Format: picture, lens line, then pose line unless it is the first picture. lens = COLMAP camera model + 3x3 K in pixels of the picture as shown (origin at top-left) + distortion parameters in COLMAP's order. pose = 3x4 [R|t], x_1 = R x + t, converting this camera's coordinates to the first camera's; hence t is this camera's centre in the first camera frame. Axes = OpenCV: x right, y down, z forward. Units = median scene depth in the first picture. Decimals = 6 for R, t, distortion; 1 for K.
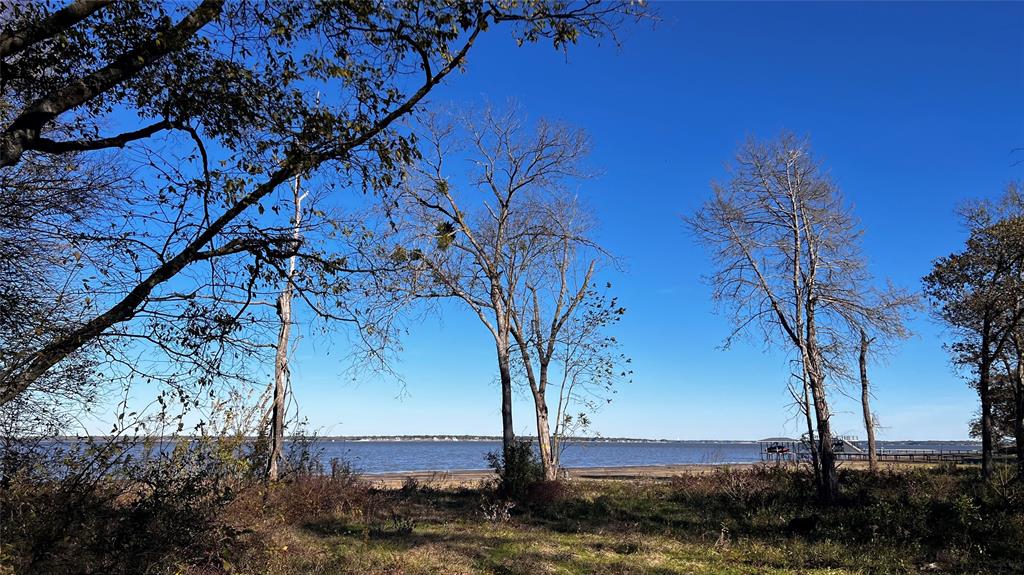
lens RADIAL K [[728.4, 0, 512.0], [0, 728.4, 287.5], [0, 0, 1]] dist [0.004268, -0.028639]
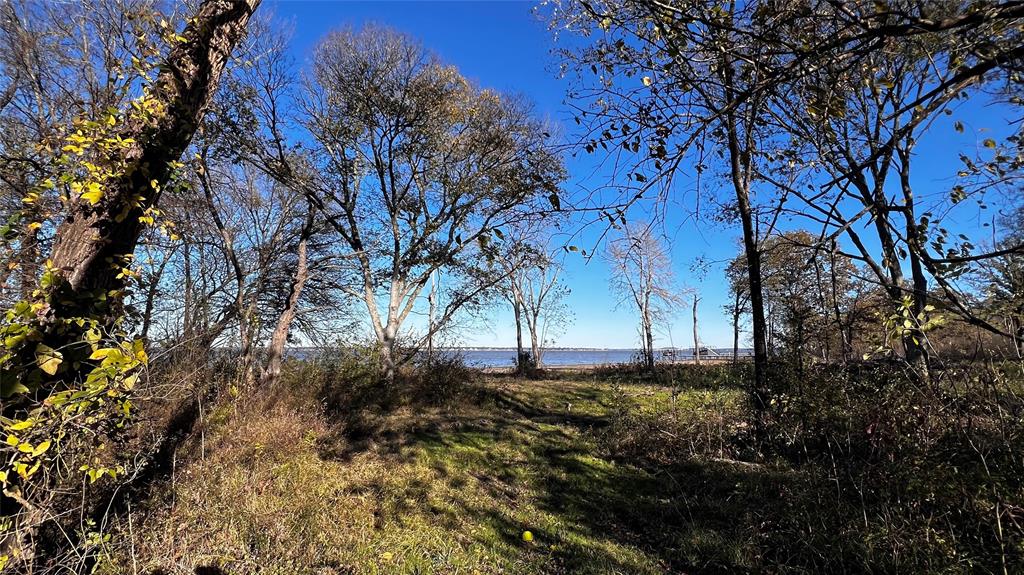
lens RADIAL K [[518.3, 0, 512.0], [0, 518.3, 287.5], [0, 0, 1]] dist [0.000007, -0.000003]
pose [[0.999993, -0.000970, -0.003496, -0.022075], [0.001288, 0.995734, 0.092257, -0.134992], [0.003391, -0.092261, 0.995729, -0.596559]]
